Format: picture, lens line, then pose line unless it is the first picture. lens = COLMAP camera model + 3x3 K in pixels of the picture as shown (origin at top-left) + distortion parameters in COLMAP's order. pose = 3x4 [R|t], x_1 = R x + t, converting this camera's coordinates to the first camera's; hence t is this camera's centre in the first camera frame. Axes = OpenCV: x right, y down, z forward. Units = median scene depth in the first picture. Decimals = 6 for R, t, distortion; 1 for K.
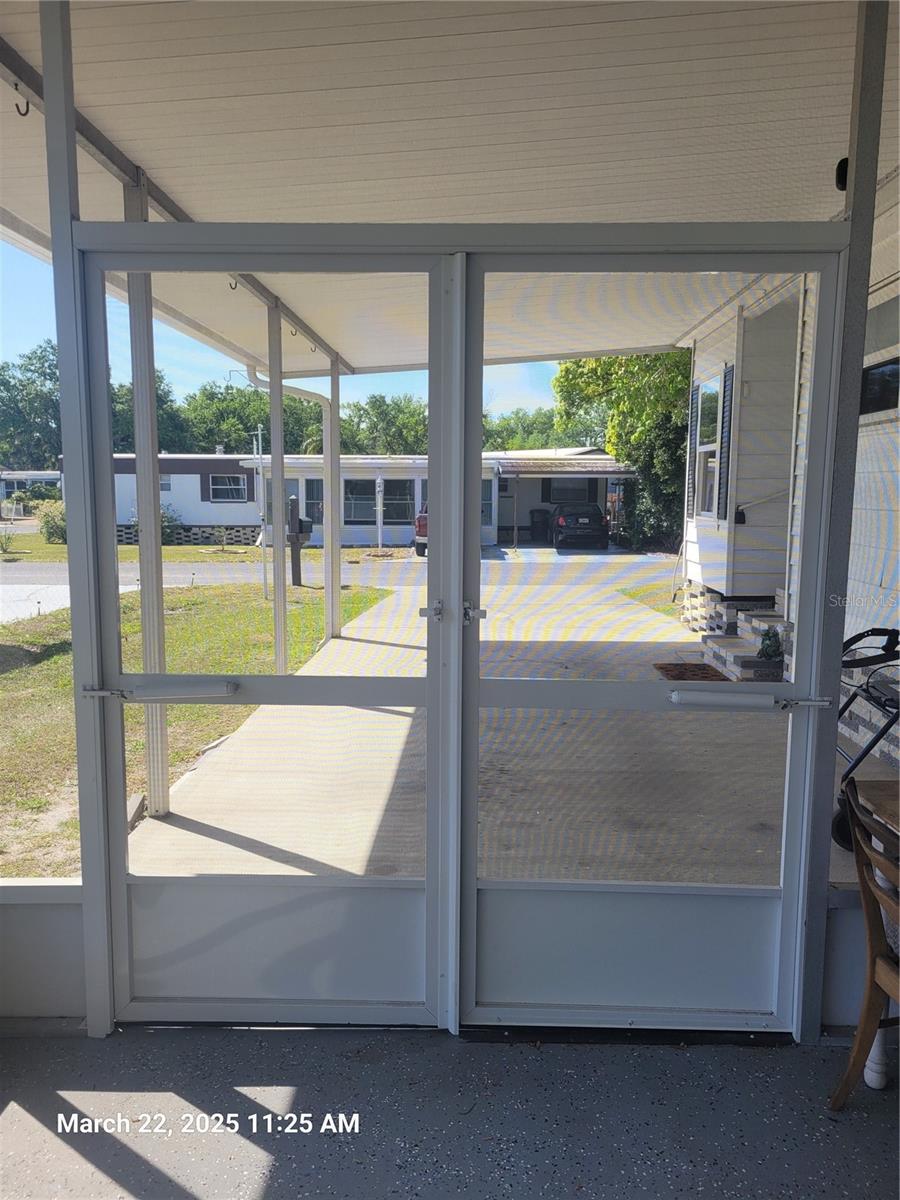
lens RADIAL K [[905.7, 0, 461.9], [0, 905.7, 592.3], [0, 0, 1]] dist [0.056197, -0.035381]
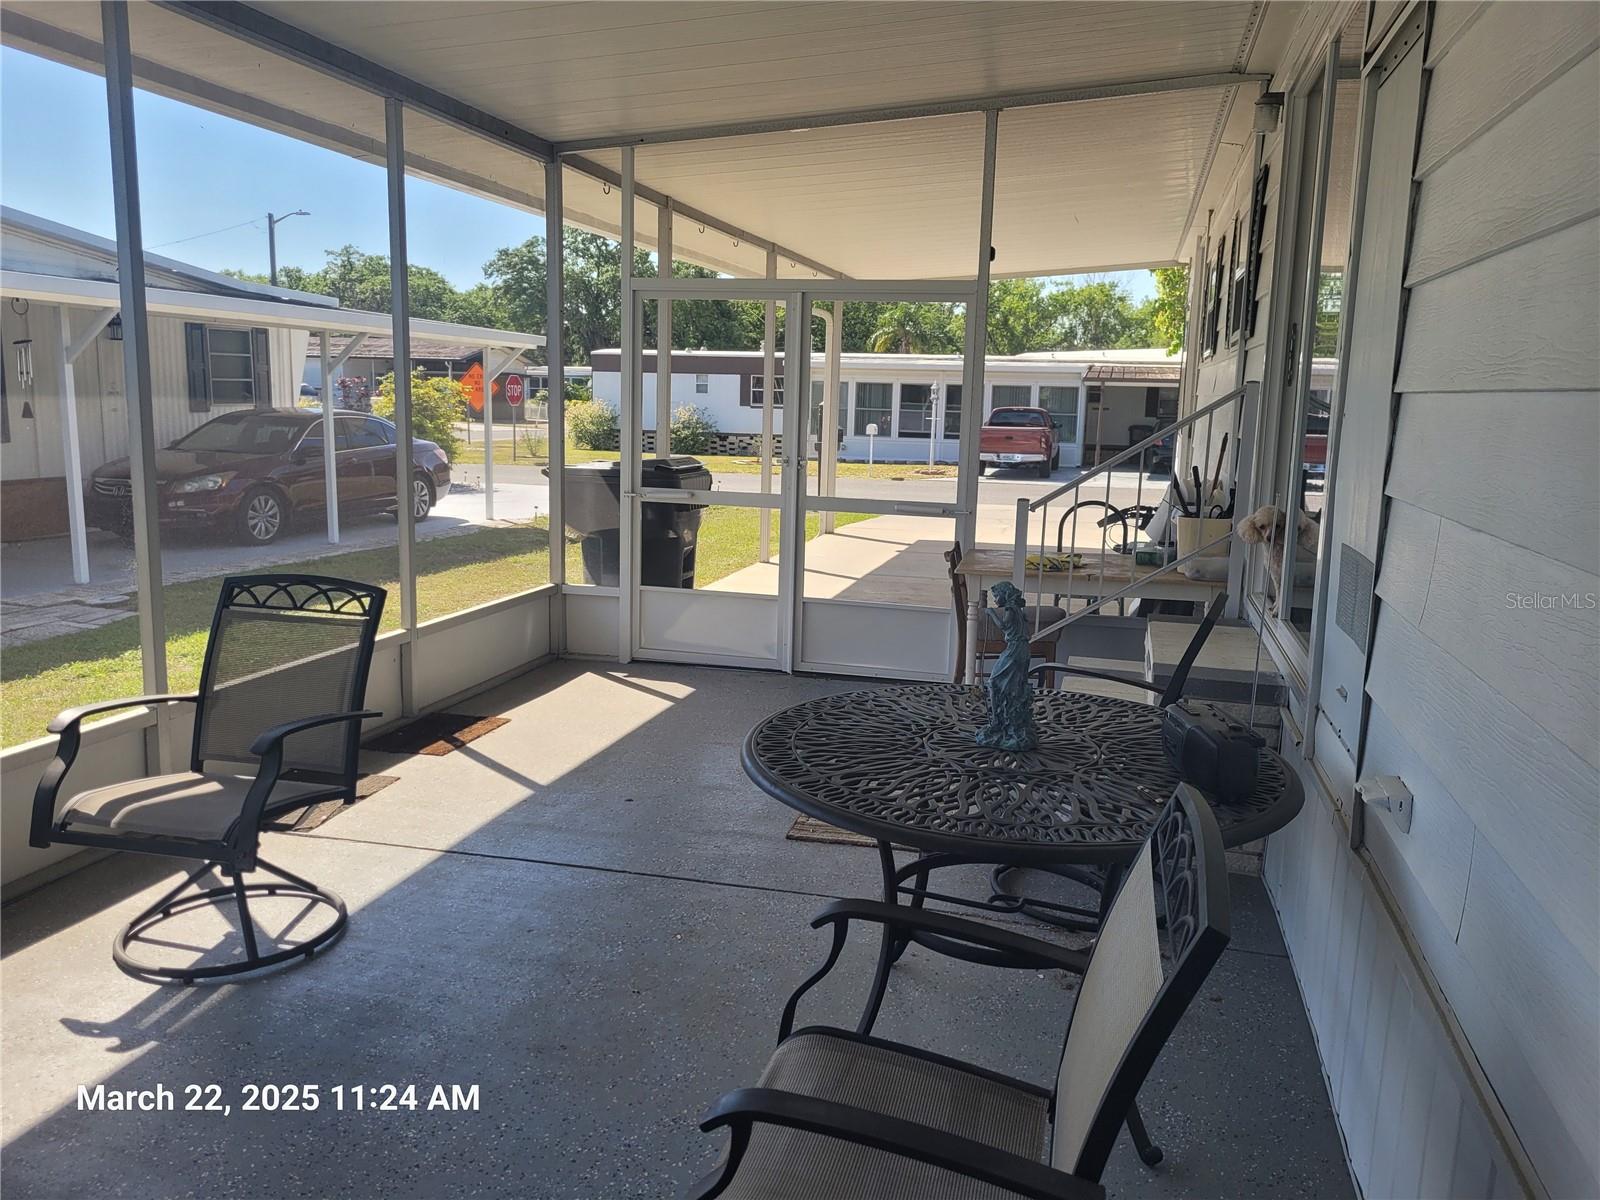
lens RADIAL K [[1207.5, 0, 806.0], [0, 1207.5, 597.5], [0, 0, 1]] dist [0.056197, -0.035381]
pose [[0.972321, 0.061911, -0.225299, 0.045422], [-0.050187, 0.997089, 0.057403, 0.012777], [0.228197, -0.044507, 0.972597, -0.114060]]
